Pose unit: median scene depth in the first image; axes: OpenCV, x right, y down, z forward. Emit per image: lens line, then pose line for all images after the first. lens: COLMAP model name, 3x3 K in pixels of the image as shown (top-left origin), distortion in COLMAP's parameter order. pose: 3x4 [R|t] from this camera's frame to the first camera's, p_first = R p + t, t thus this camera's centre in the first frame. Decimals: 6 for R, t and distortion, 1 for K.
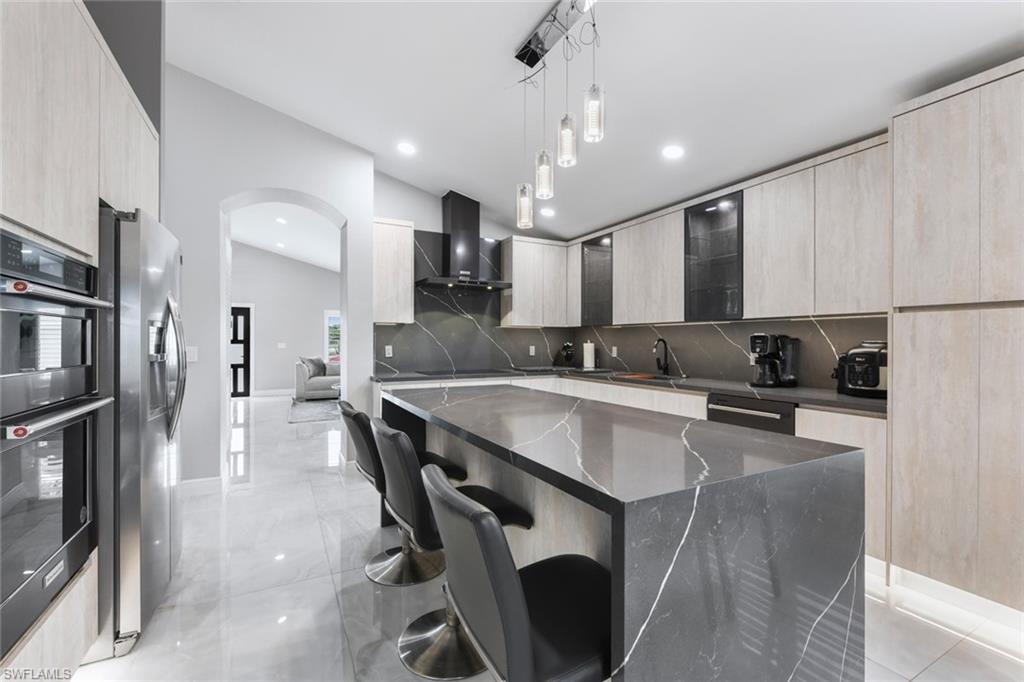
lens RADIAL K [[443.2, 0, 509.6], [0, 443.2, 339.9], [0, 0, 1]] dist [0.002226, -0.002715]
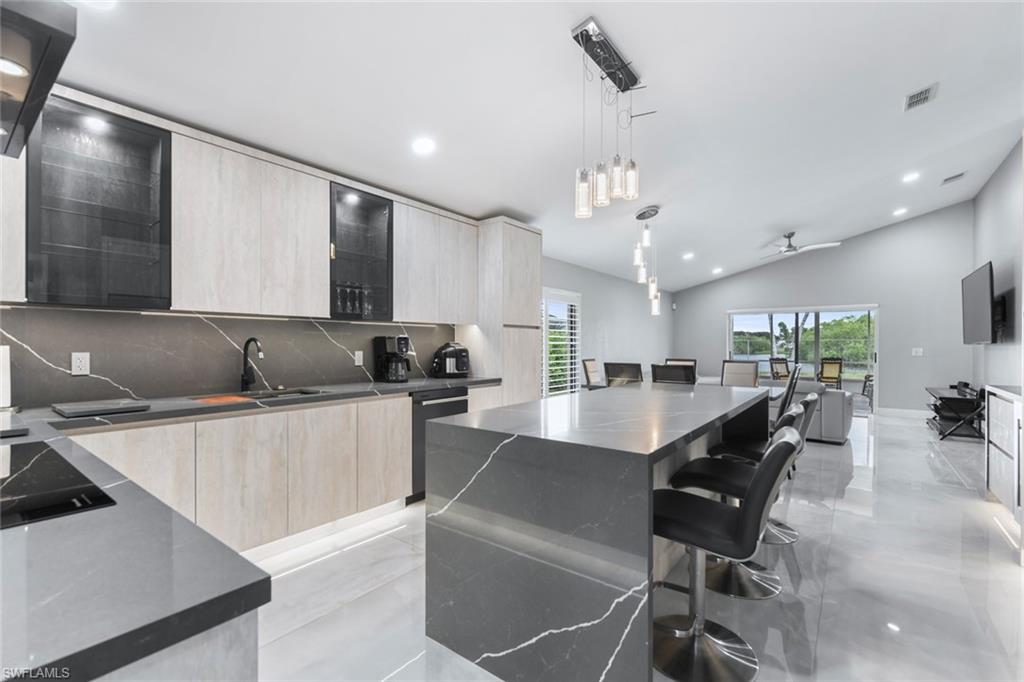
lens RADIAL K [[443.2, 0, 511.4], [0, 443.2, 345.1], [0, 0, 1]] dist [0.002226, -0.002715]
pose [[-0.413600, -0.004943, 0.910445, -0.400643], [-0.004415, 0.999984, 0.003424, 0.004198], [-0.910448, -0.002604, -0.413615, 0.827723]]
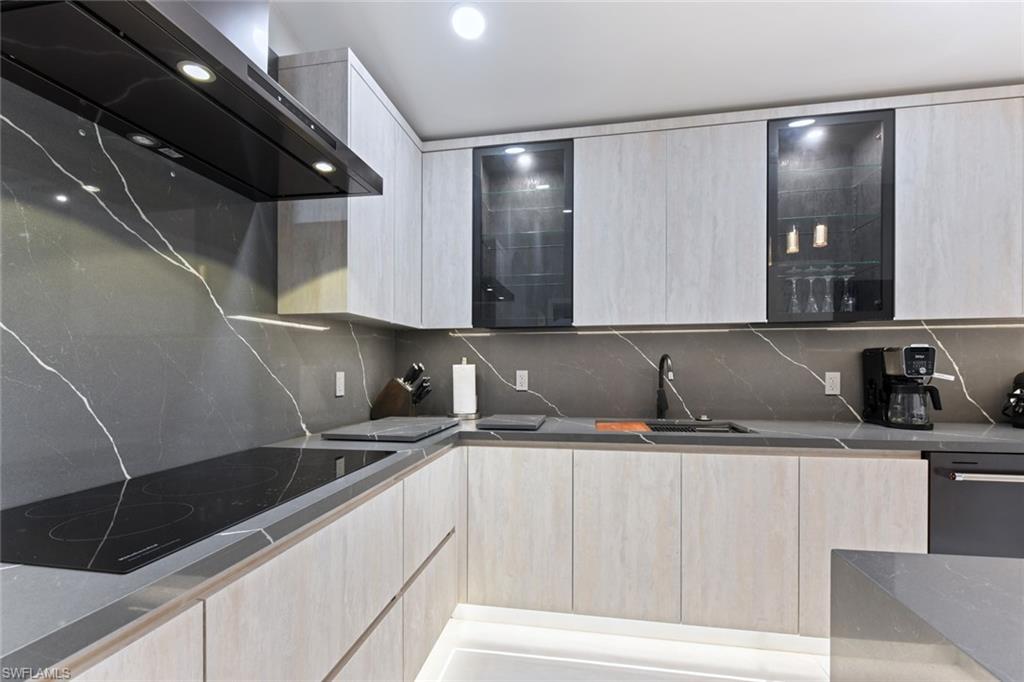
lens RADIAL K [[443.2, 0, 519.9], [0, 443.2, 368.1], [0, 0, 1]] dist [0.002226, -0.002715]
pose [[0.612735, -0.007103, 0.790256, -0.193788], [0.003056, 0.999973, 0.006619, 0.009433], [-0.790282, -0.001641, 0.612741, 0.723029]]
